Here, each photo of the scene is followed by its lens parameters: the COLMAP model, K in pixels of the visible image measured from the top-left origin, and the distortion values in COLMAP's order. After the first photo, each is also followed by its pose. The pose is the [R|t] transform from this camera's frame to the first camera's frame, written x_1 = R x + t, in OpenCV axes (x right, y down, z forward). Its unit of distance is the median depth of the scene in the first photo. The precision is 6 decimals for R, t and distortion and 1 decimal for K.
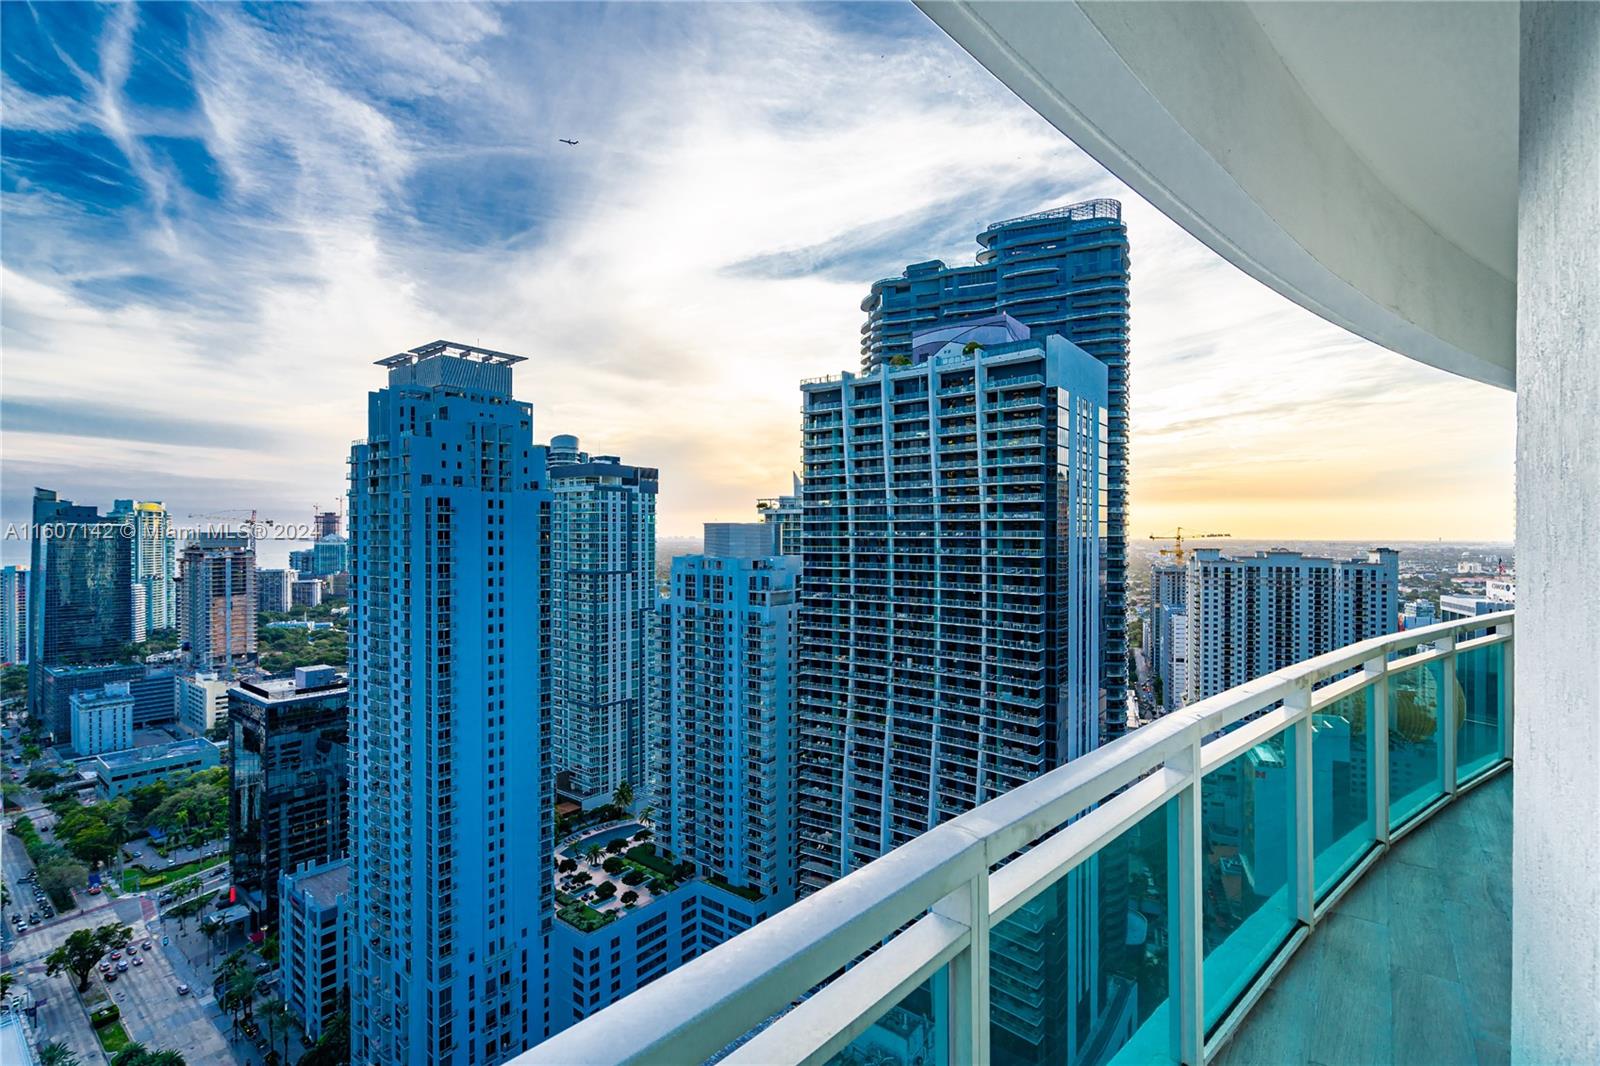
lens RADIAL K [[747.2, 0, 786.3], [0, 747.2, 529.8], [0, 0, 1]] dist [0.000848, 0.001286]
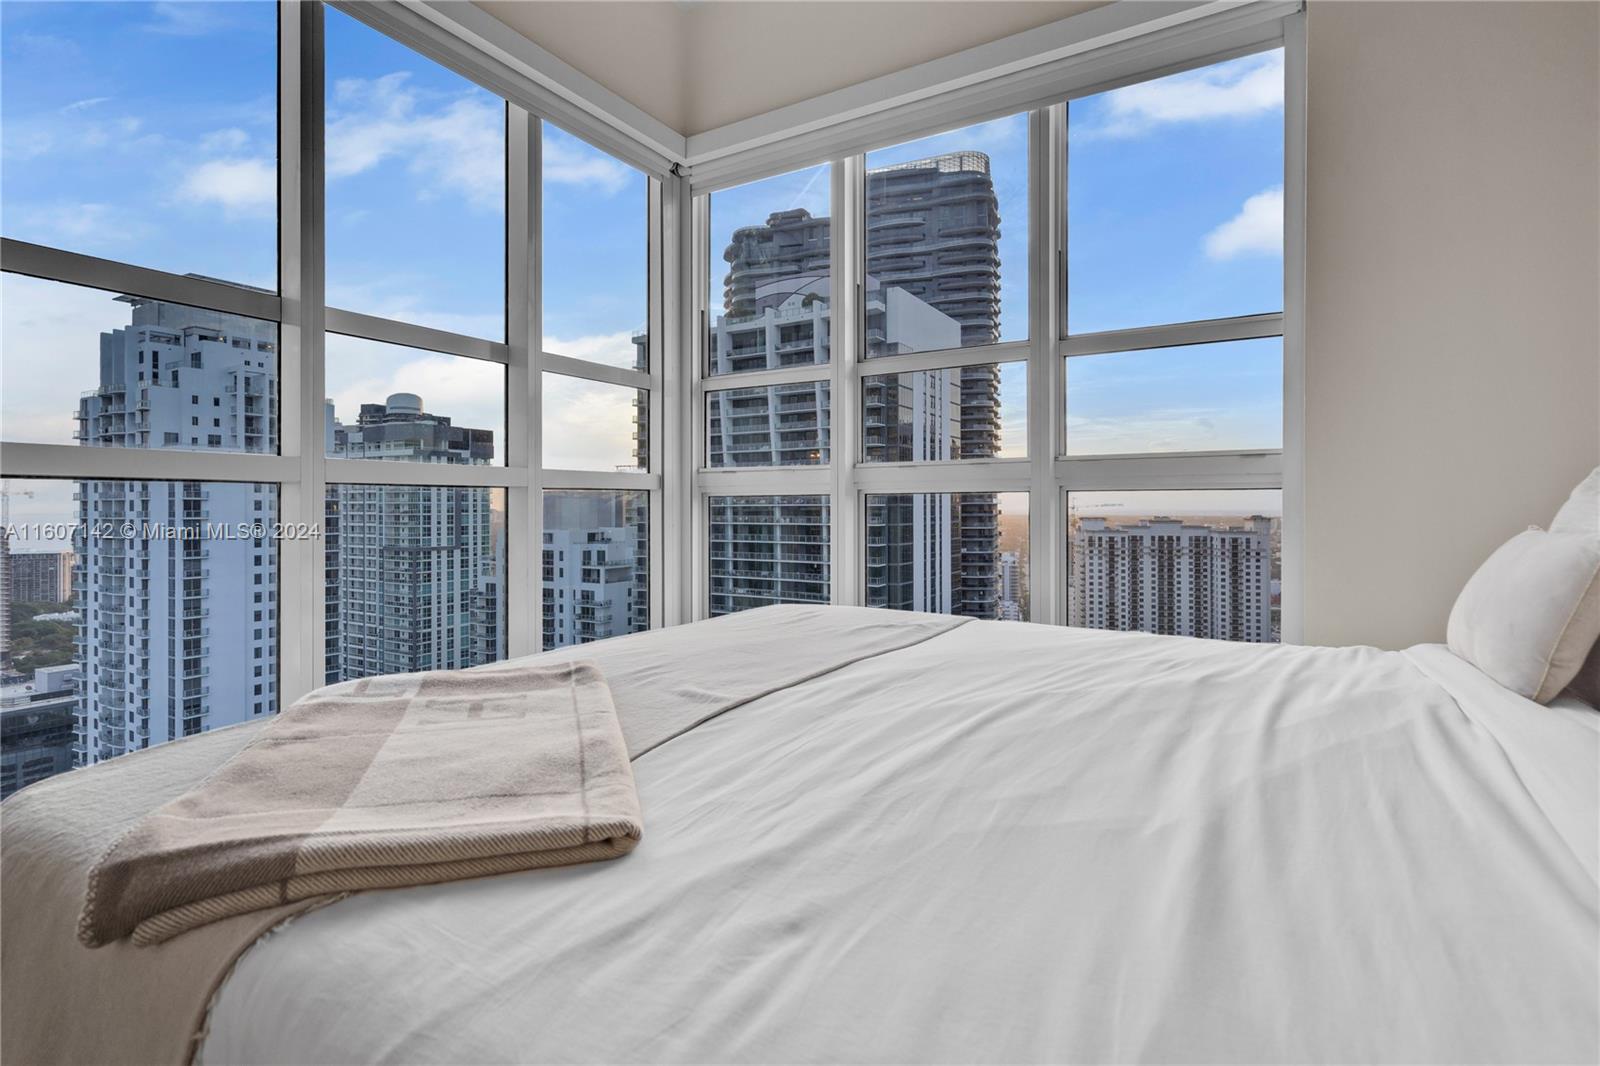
lens RADIAL K [[797.2, 0, 813.1], [0, 797.2, 499.3], [0, 0, 1]] dist [0.003249, 0.002426]
pose [[0.992087, -0.003200, 0.125508, 0.100624], [0.003709, 0.999986, -0.003822, 0.005441], [-0.125494, 0.004257, 0.992085, 0.019245]]
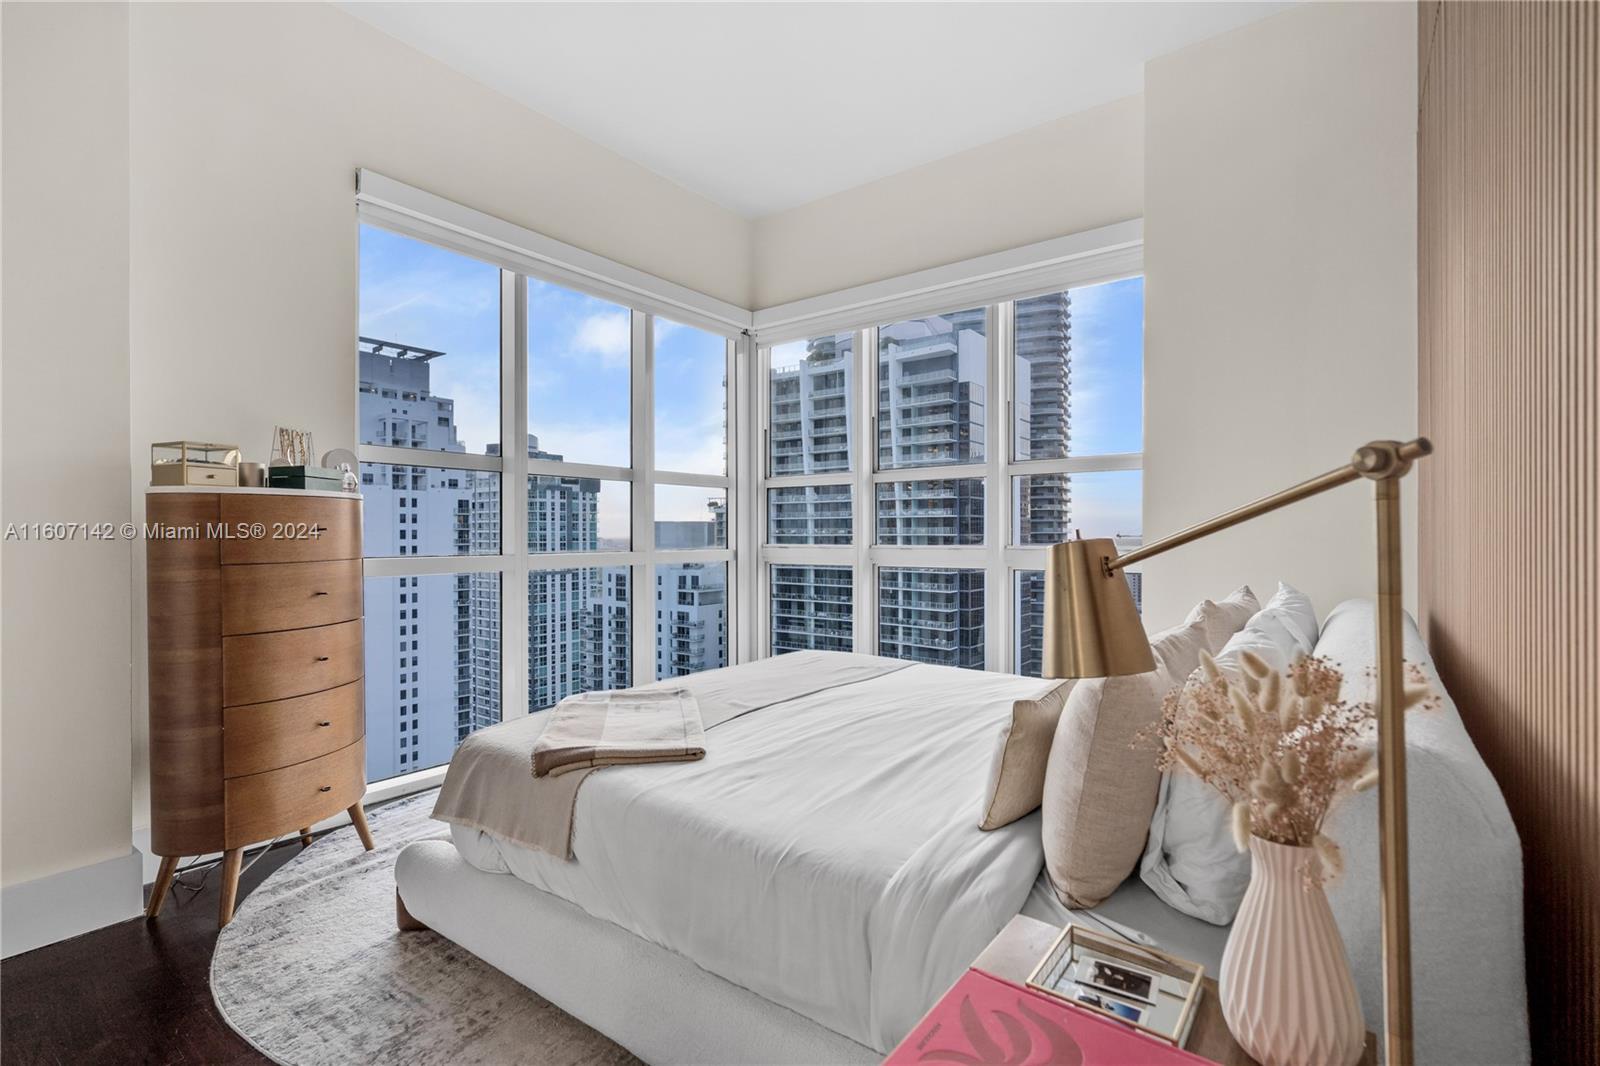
lens RADIAL K [[751.3, 0, 813.8], [0, 751.3, 532.3], [0, 0, 1]] dist [-0.006857, 0.003178]
pose [[0.999731, -0.003451, 0.022956, 0.102016], [0.003393, 0.999991, 0.002576, 0.003254], [-0.022964, -0.002497, 0.999733, 0.009466]]
